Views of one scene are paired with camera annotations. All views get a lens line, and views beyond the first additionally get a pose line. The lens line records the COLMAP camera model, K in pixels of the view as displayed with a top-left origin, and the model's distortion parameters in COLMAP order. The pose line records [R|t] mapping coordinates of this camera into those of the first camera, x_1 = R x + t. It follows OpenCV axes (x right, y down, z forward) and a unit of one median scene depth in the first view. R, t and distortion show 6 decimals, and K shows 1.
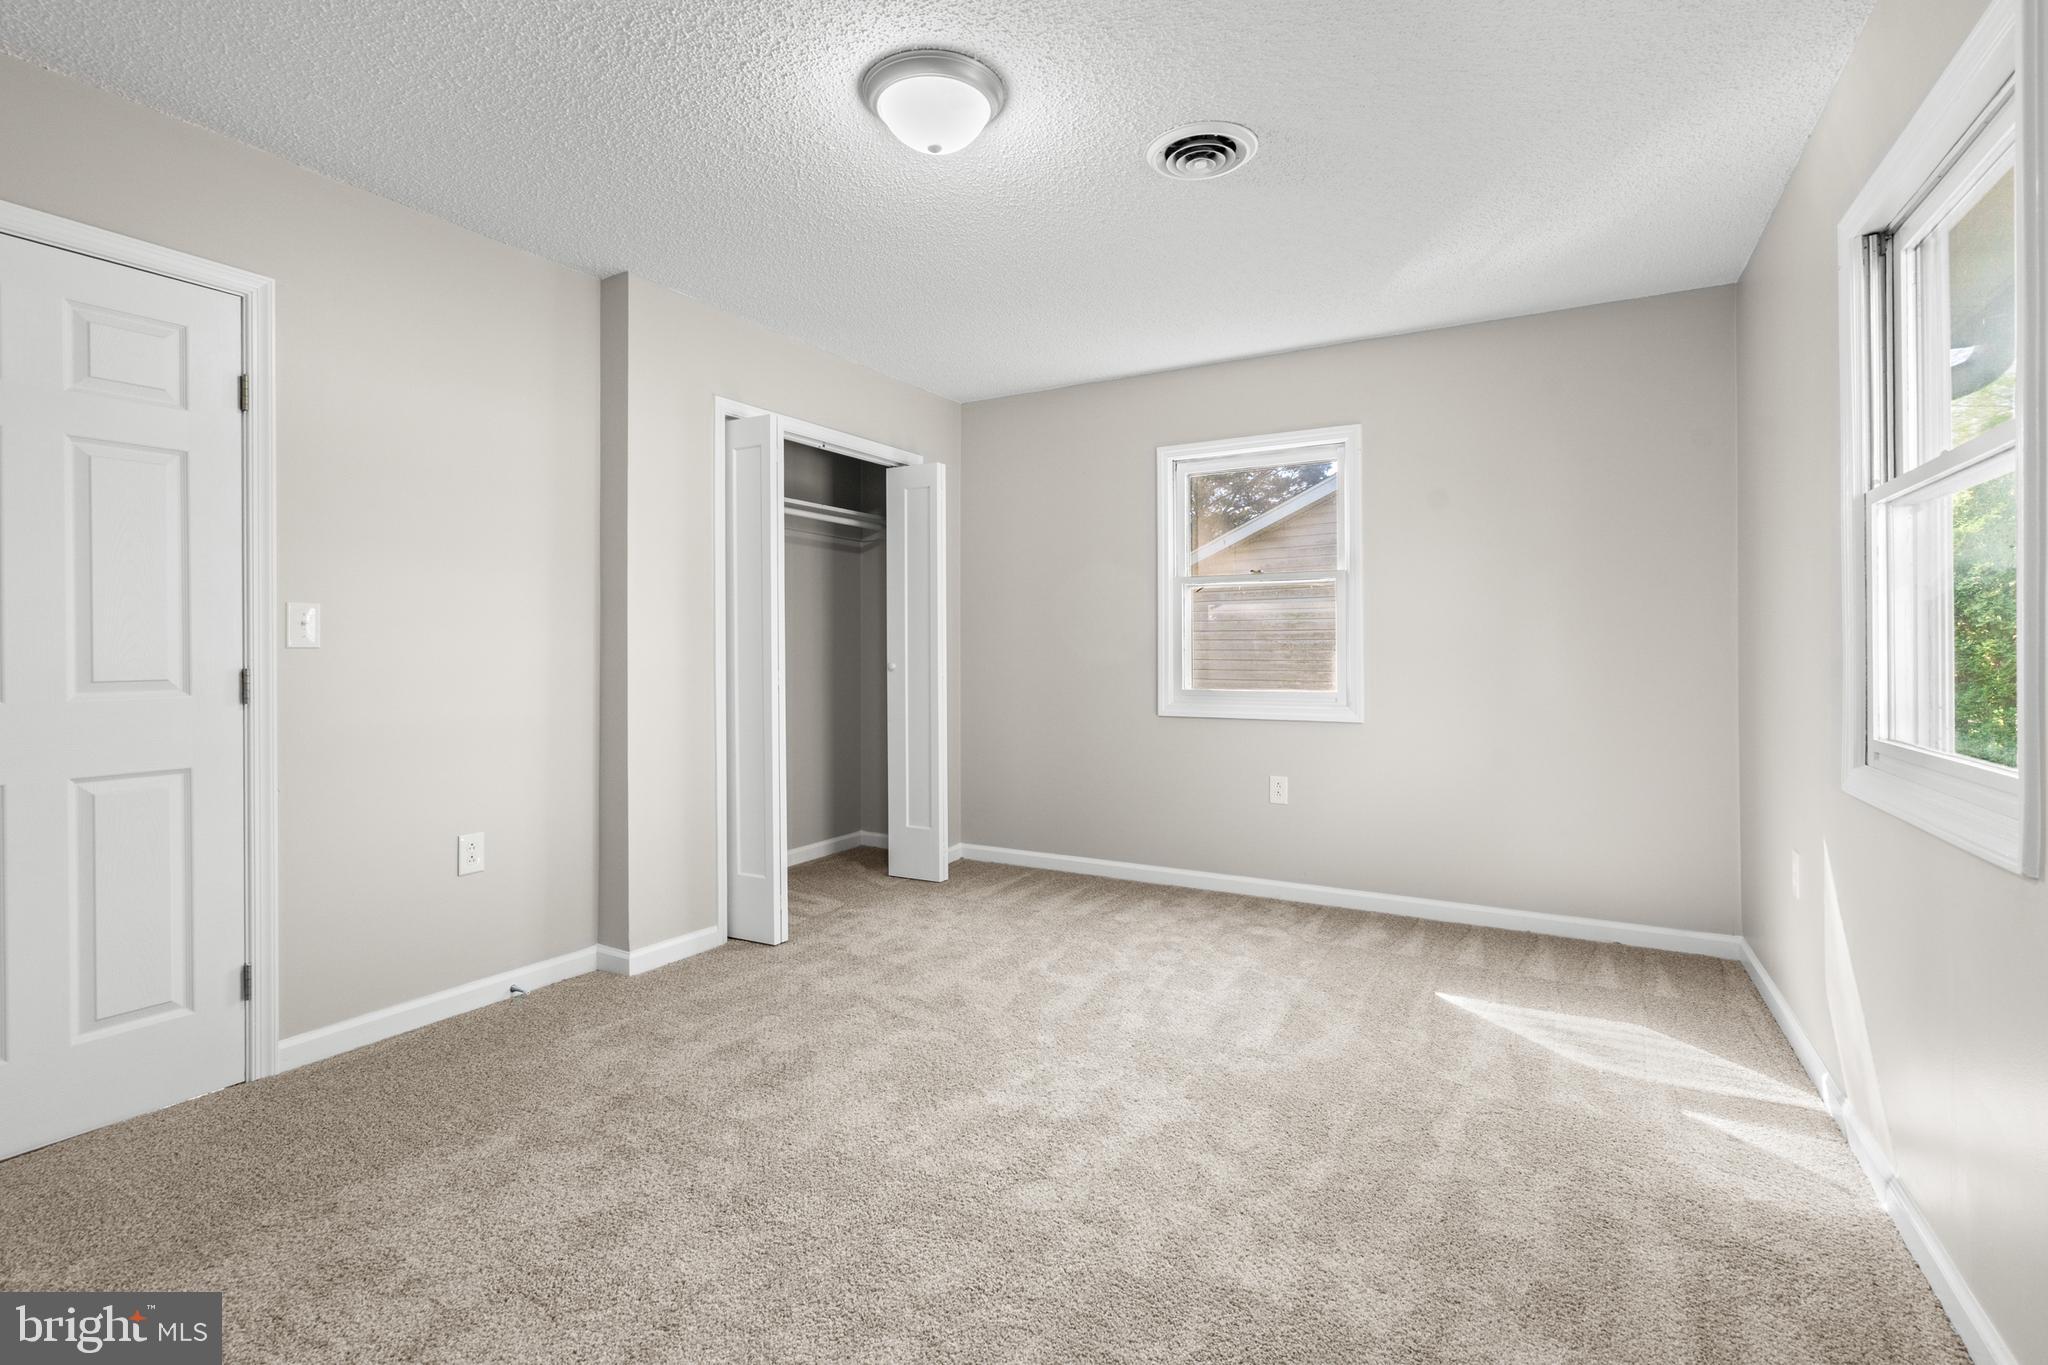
lens RADIAL K [[933.8, 0, 1026.7], [0, 933.8, 664.1], [0, 0, 1]] dist [-0.004602, 0.002830]
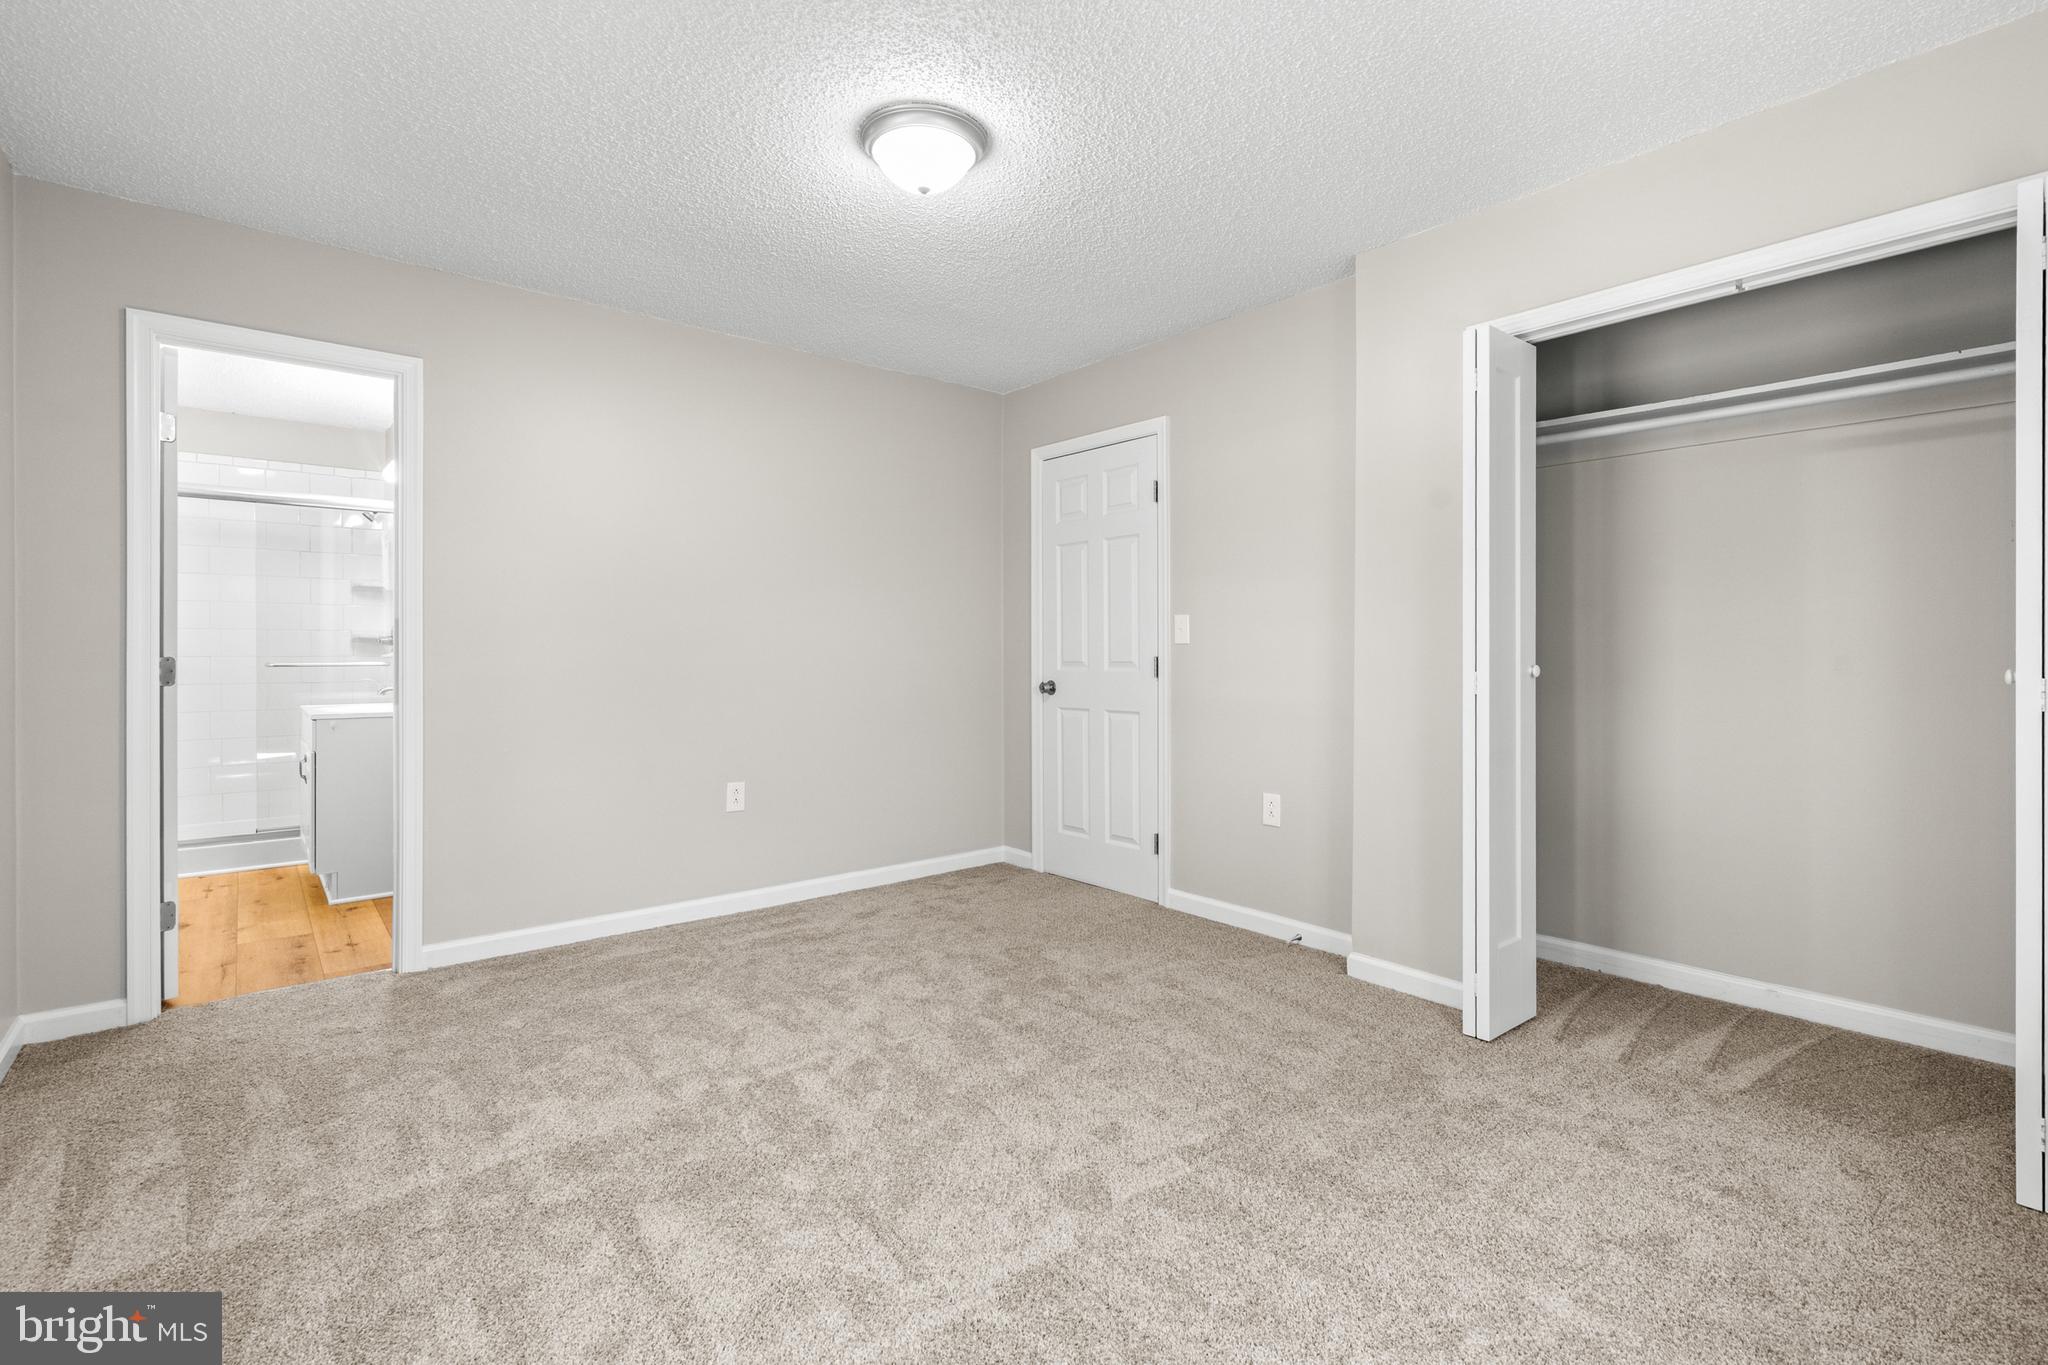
lens RADIAL K [[933.8, 0, 1018.7], [0, 933.8, 671.8], [0, 0, 1]] dist [-0.004602, 0.002830]
pose [[-0.351343, 0.018440, -0.936065, 0.708458], [-0.013401, 0.999605, 0.024721, -0.005265], [0.936151, 0.021230, -0.350957, 1.175048]]
